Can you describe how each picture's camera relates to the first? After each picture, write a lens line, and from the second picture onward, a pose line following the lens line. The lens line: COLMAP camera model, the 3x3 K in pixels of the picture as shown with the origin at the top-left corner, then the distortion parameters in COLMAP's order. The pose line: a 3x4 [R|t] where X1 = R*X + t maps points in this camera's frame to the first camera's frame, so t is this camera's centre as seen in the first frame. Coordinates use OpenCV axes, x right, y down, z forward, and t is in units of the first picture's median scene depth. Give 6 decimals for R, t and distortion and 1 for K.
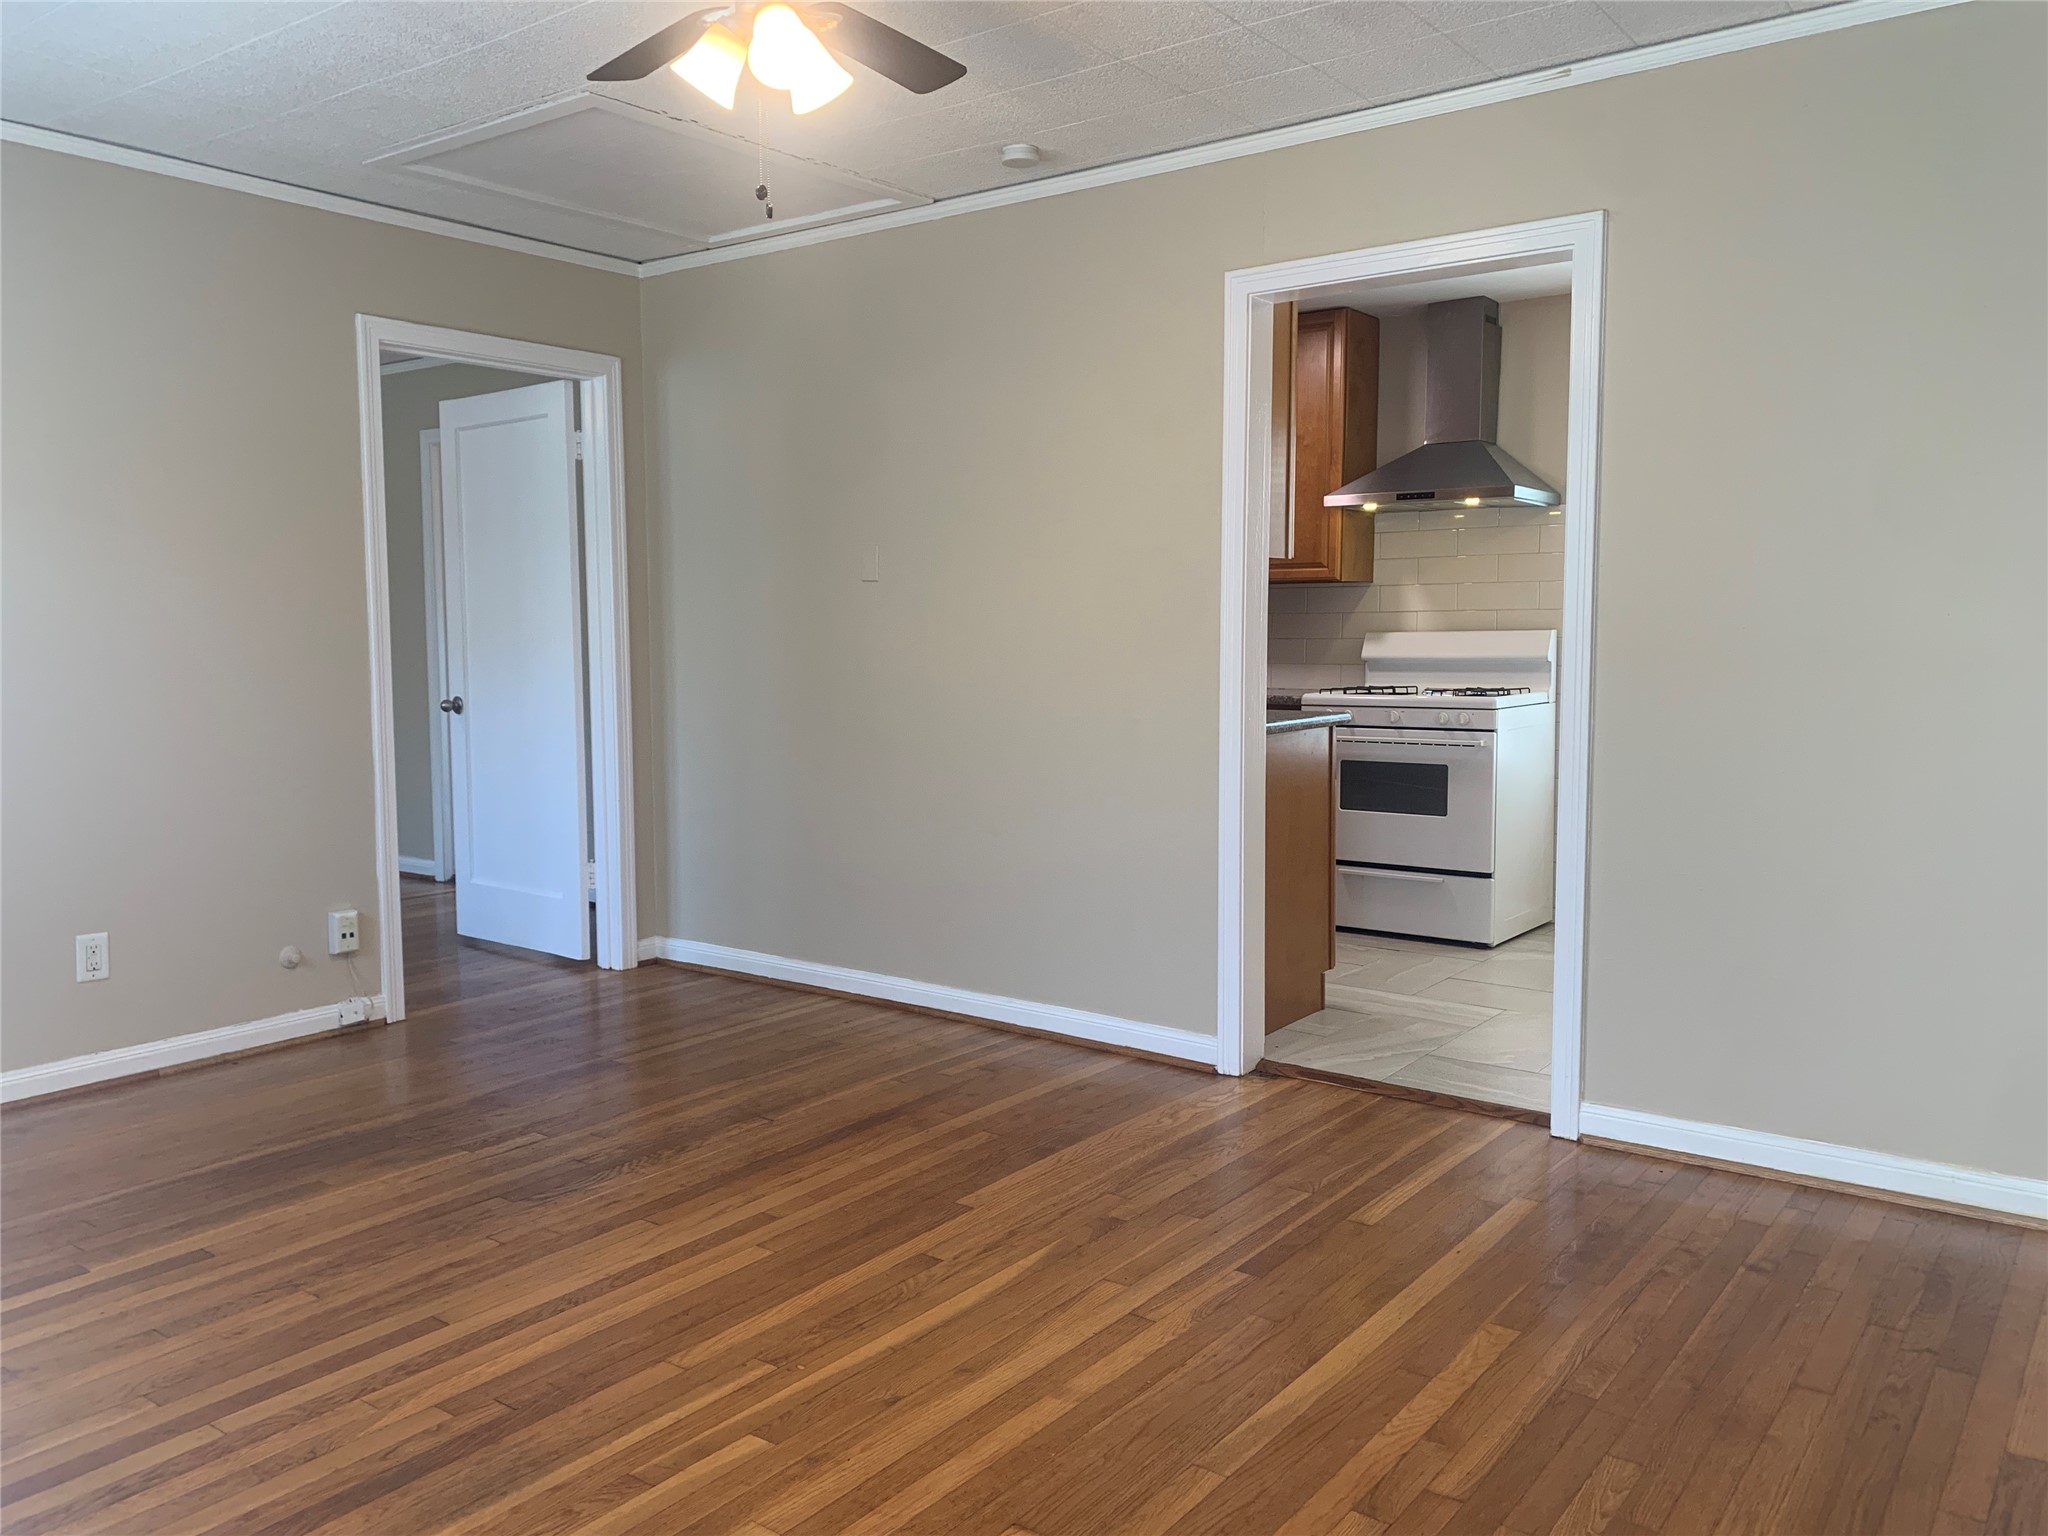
lens RADIAL K [[1566.7, 0, 1008.1], [0, 1566.7, 755.0], [0, 0, 1]] dist [0.032752, -0.037581]
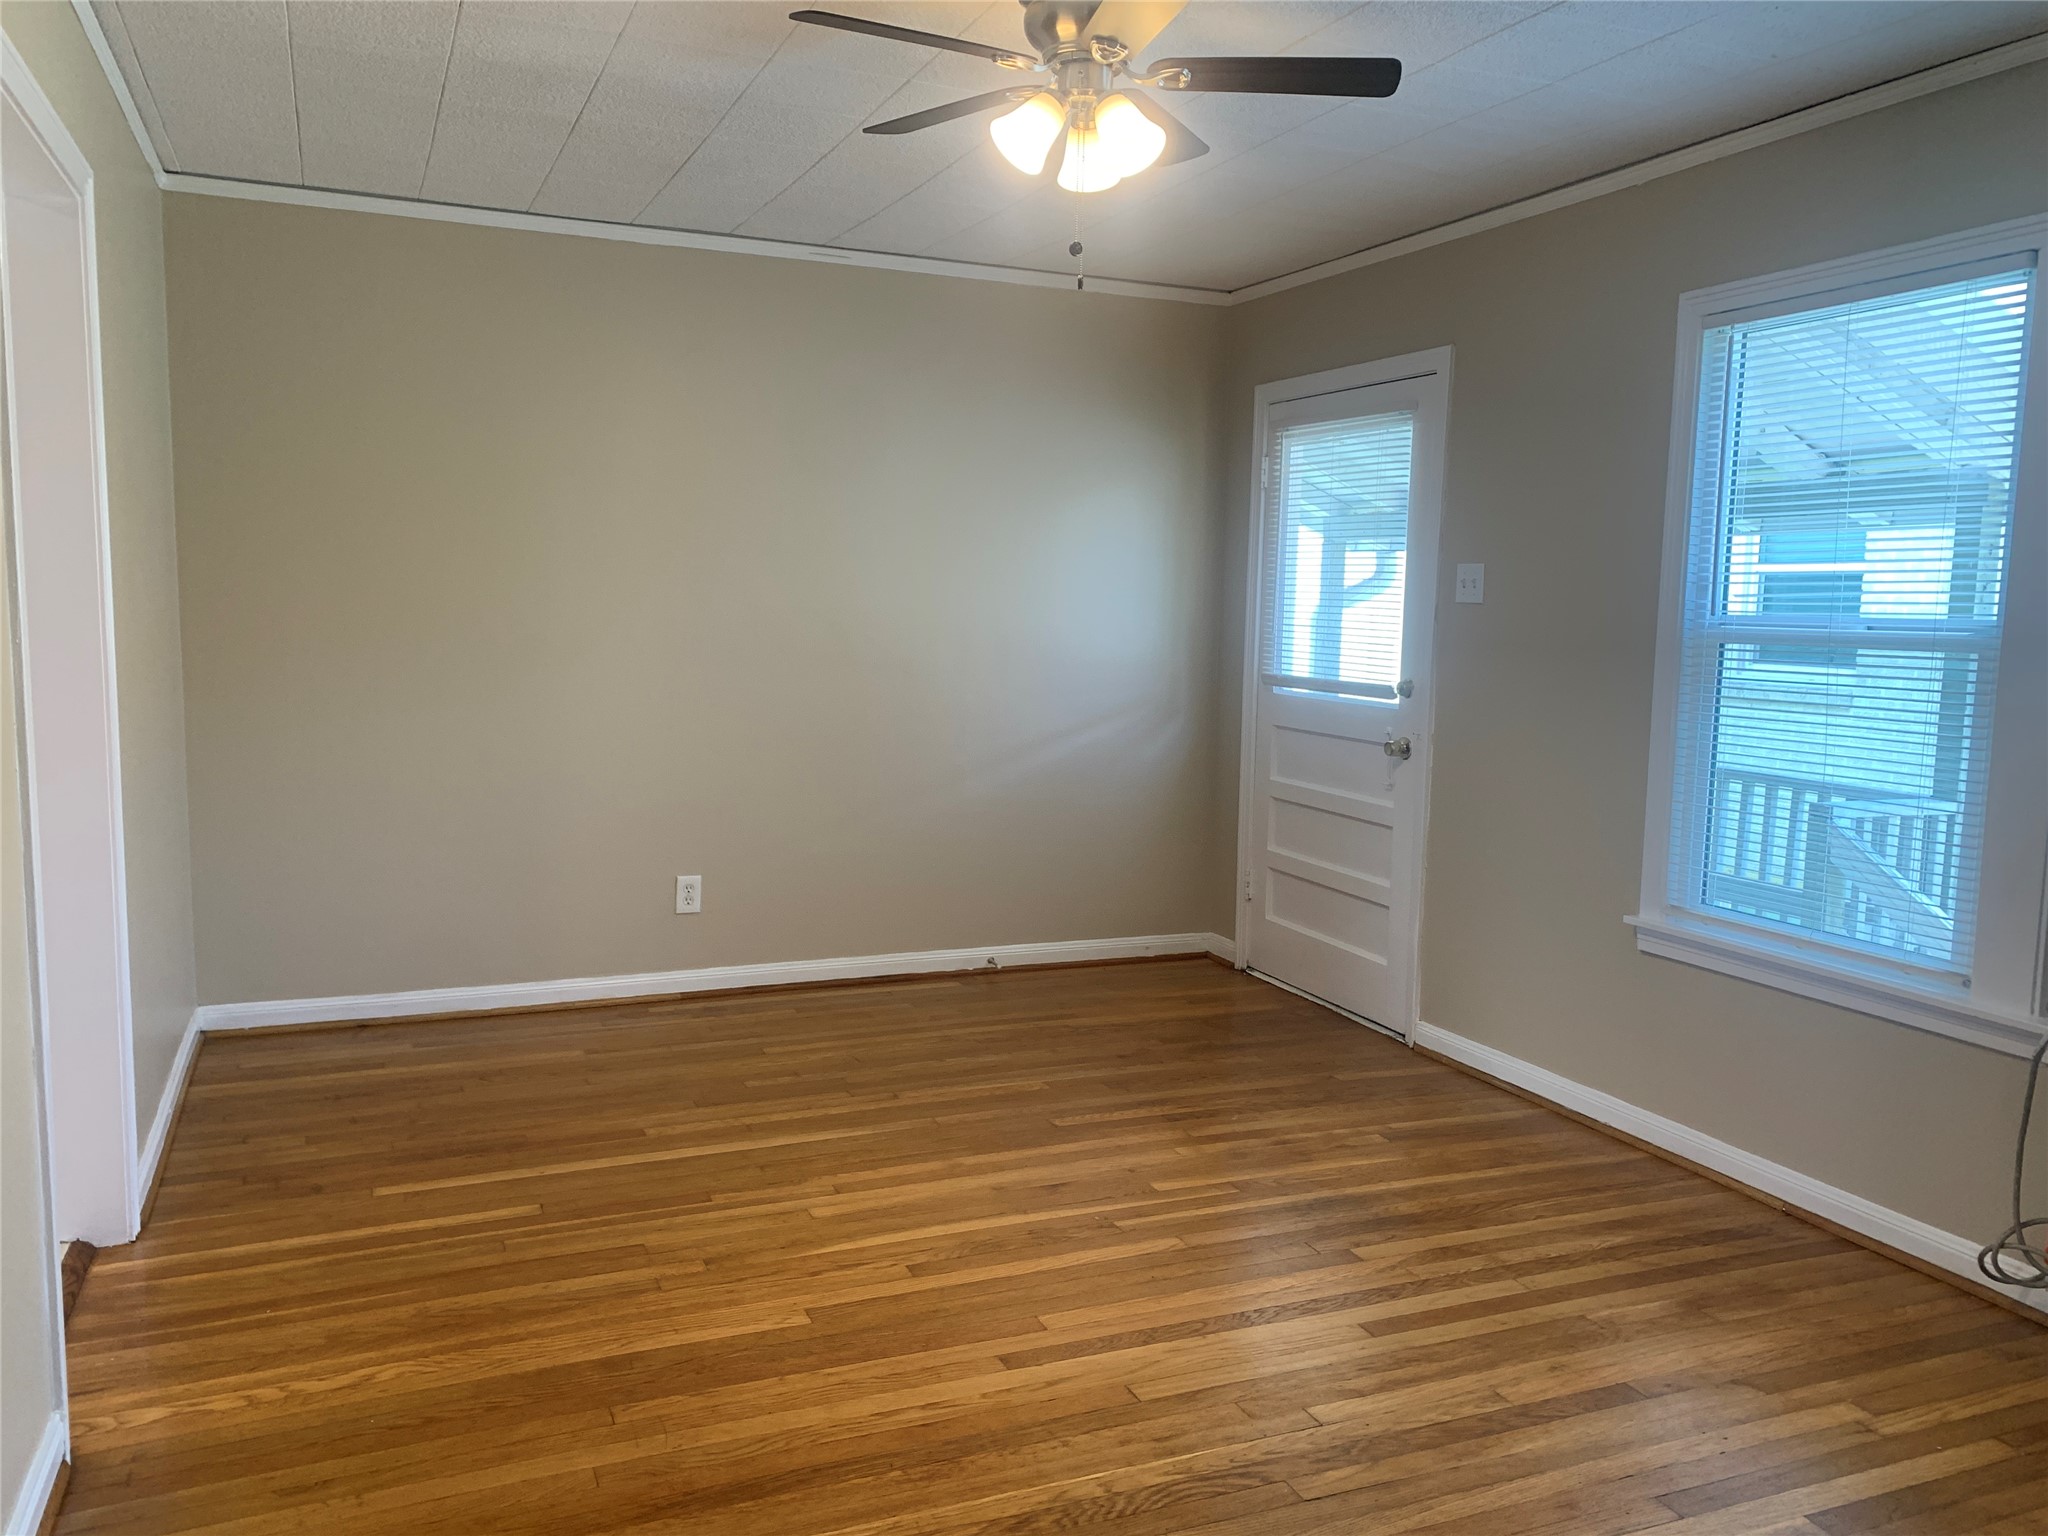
lens RADIAL K [[1566.7, 0, 1021.6], [0, 1566.7, 773.4], [0, 0, 1]] dist [0.032752, -0.037581]
pose [[-0.869145, -0.067791, 0.489889, -0.502646], [0.027929, 0.982252, 0.185476, -0.163364], [-0.493768, 0.174887, -0.851826, 1.503617]]
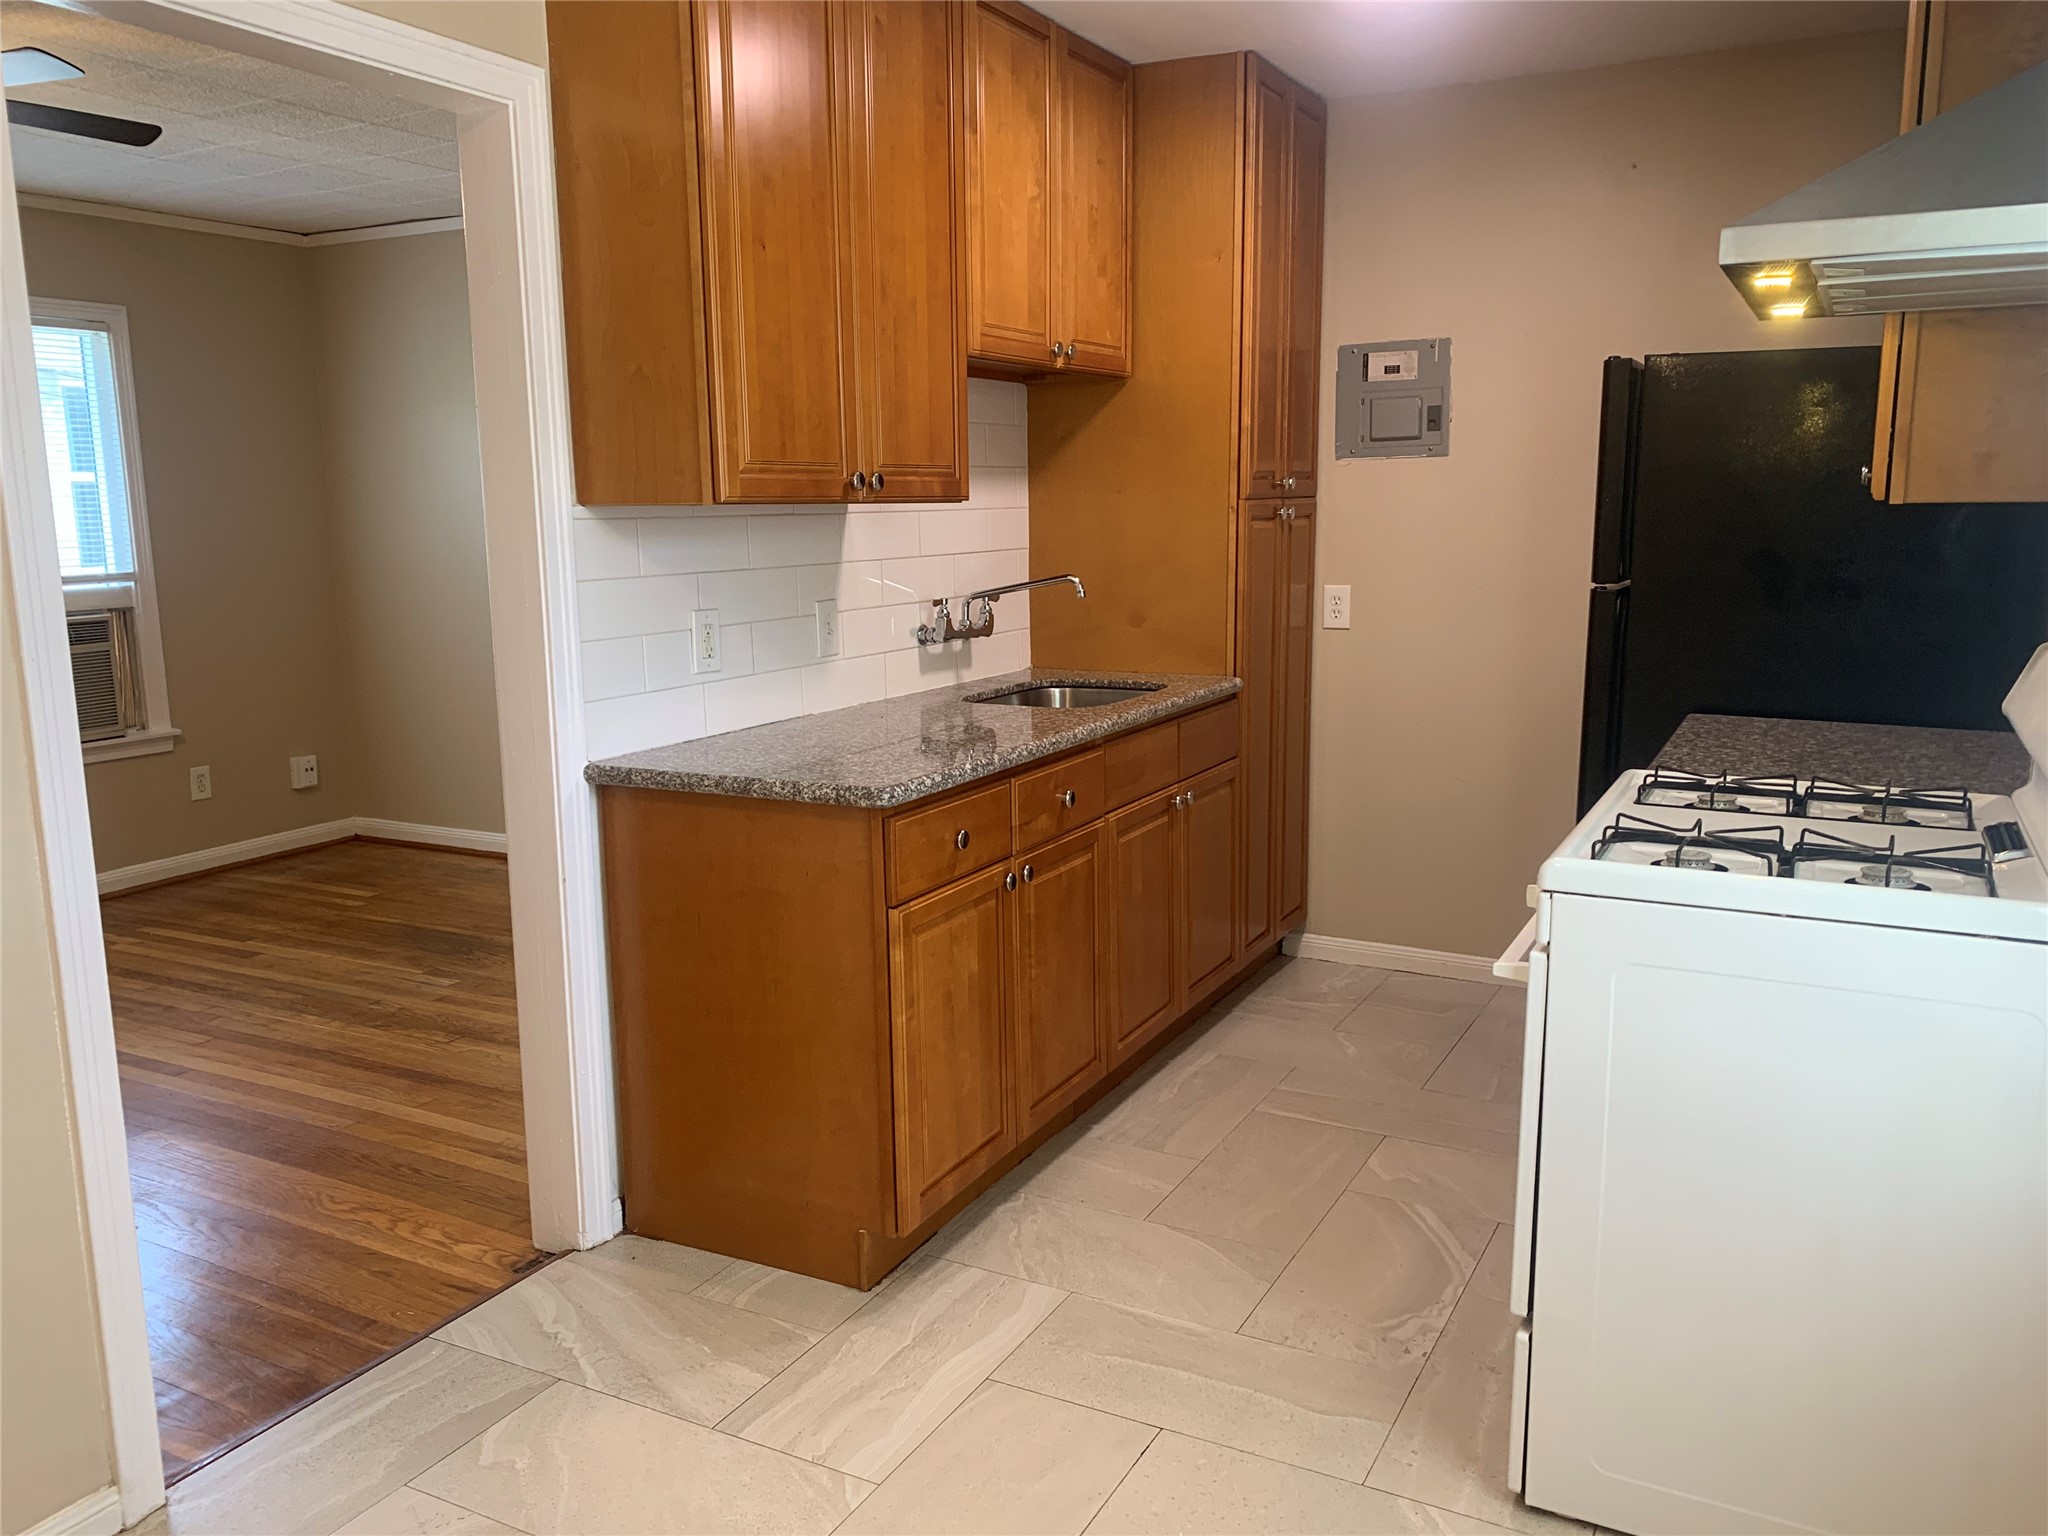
lens RADIAL K [[1566.7, 0, 1035.6], [0, 1566.7, 756.8], [0, 0, 1]] dist [0.032752, -0.037581]
pose [[0.166679, 0.166310, -0.971884, 0.987292], [-0.074077, 0.984999, 0.155850, -0.165572], [0.983225, 0.046017, 0.176498, 1.277440]]
